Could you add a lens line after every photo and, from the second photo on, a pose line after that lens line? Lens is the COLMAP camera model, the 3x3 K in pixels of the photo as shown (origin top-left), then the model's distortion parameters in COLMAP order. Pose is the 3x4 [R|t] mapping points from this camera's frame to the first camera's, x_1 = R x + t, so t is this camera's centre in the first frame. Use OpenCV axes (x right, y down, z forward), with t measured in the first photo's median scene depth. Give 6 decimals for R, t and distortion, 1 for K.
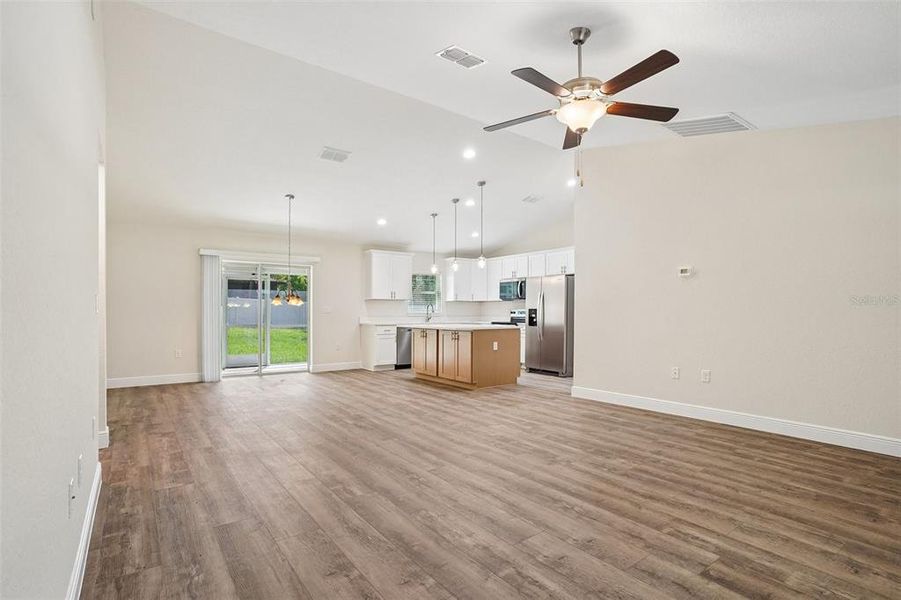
lens RADIAL K [[438.2, 0, 442.1], [0, 438.2, 297.9], [0, 0, 1]] dist [-0.045420, 0.029668]
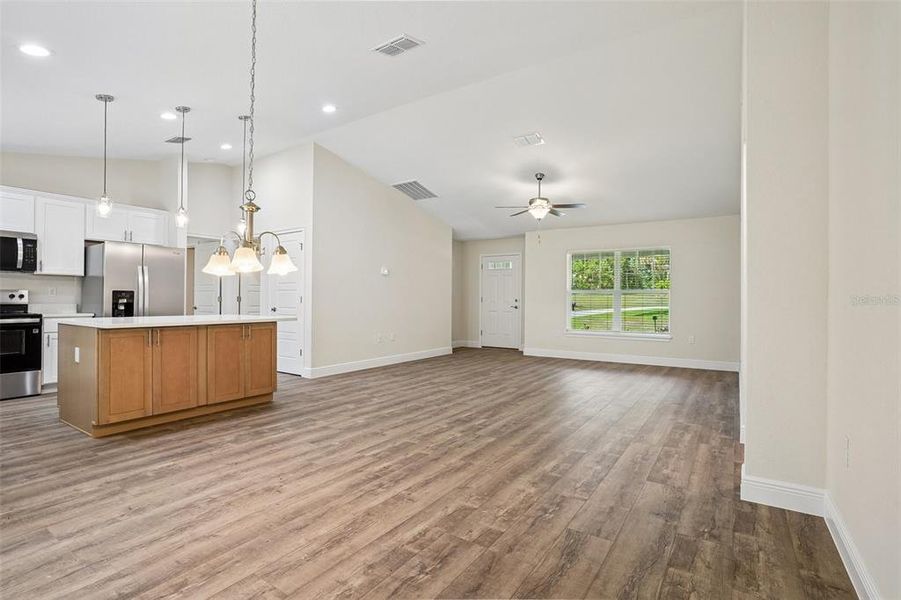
lens RADIAL K [[438.2, 0, 442.1], [0, 438.2, 297.9], [0, 0, 1]] dist [-0.045420, 0.029668]
pose [[-0.338867, -0.004750, 0.940822, -0.595045], [-0.039046, 0.999197, -0.009019, 0.023446], [-0.940024, -0.039792, -0.338780, 0.801170]]
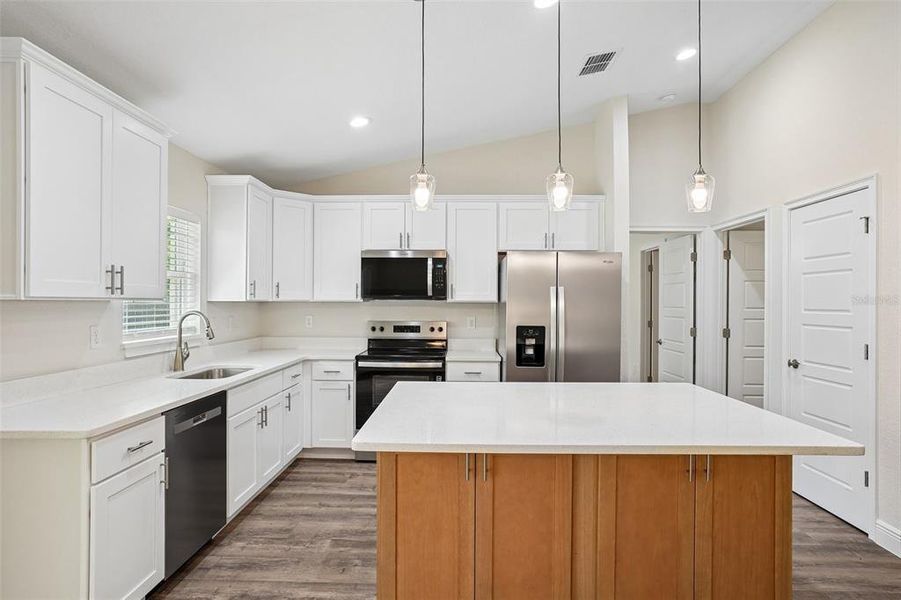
lens RADIAL K [[511.7, 0, 446.4], [0, 511.7, 303.2], [0, 0, 1]] dist [-0.056362, 0.042124]
pose [[0.601393, -0.003577, 0.798946, -0.252610], [-0.027835, 0.999289, 0.025426, -0.008508], [-0.798468, -0.037530, 0.600866, 0.800069]]
